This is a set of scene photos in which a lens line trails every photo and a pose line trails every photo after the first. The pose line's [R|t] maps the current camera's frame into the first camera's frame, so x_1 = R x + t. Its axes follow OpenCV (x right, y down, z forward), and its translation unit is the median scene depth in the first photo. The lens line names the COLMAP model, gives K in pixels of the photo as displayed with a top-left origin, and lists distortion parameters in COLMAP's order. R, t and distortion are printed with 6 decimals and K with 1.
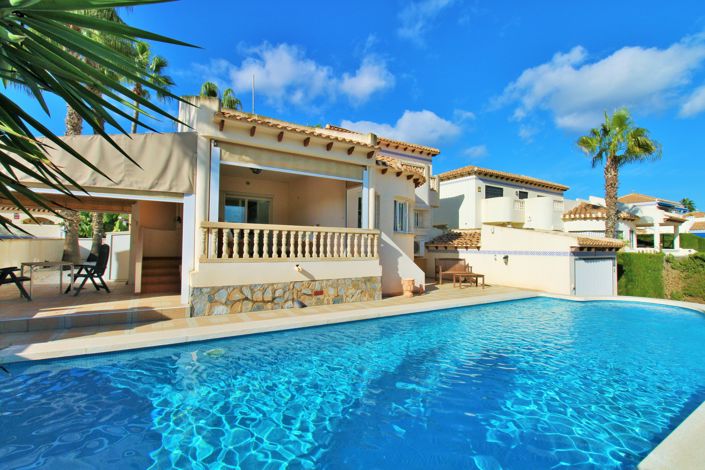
lens RADIAL K [[330.1, 0, 352.5], [0, 330.1, 235.0], [0, 0, 1]] dist [-0.023888, -0.000798]
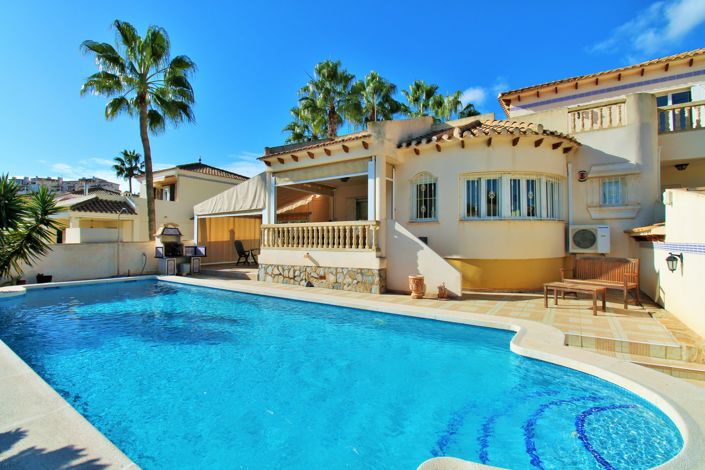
lens RADIAL K [[330.1, 0, 352.5], [0, 330.1, 235.0], [0, 0, 1]] dist [-0.023888, -0.000798]
pose [[0.389258, -0.023951, -0.920817, 1.057729], [0.034759, 0.999332, -0.011299, 0.039113], [0.920473, -0.027608, 0.389830, 0.642838]]
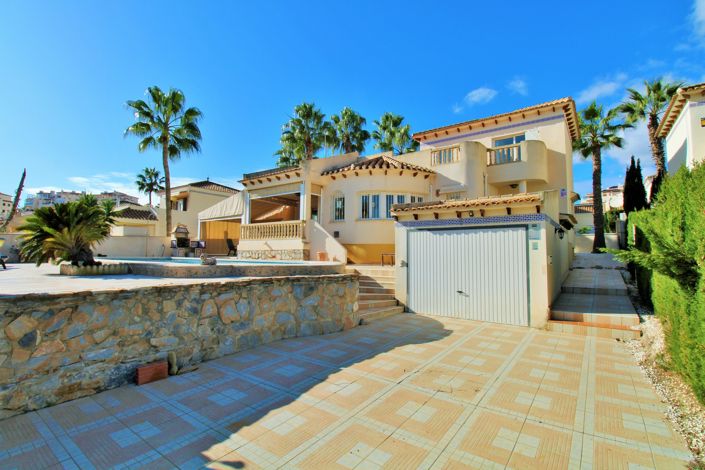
lens RADIAL K [[330.9, 0, 352.5], [0, 330.9, 235.0], [0, 0, 1]] dist [-0.032630, -0.000375]
pose [[0.356551, -0.060118, -0.932340, 1.846999], [0.028359, 0.998164, -0.053517, 0.165701], [0.933845, -0.007358, 0.357601, 0.751010]]
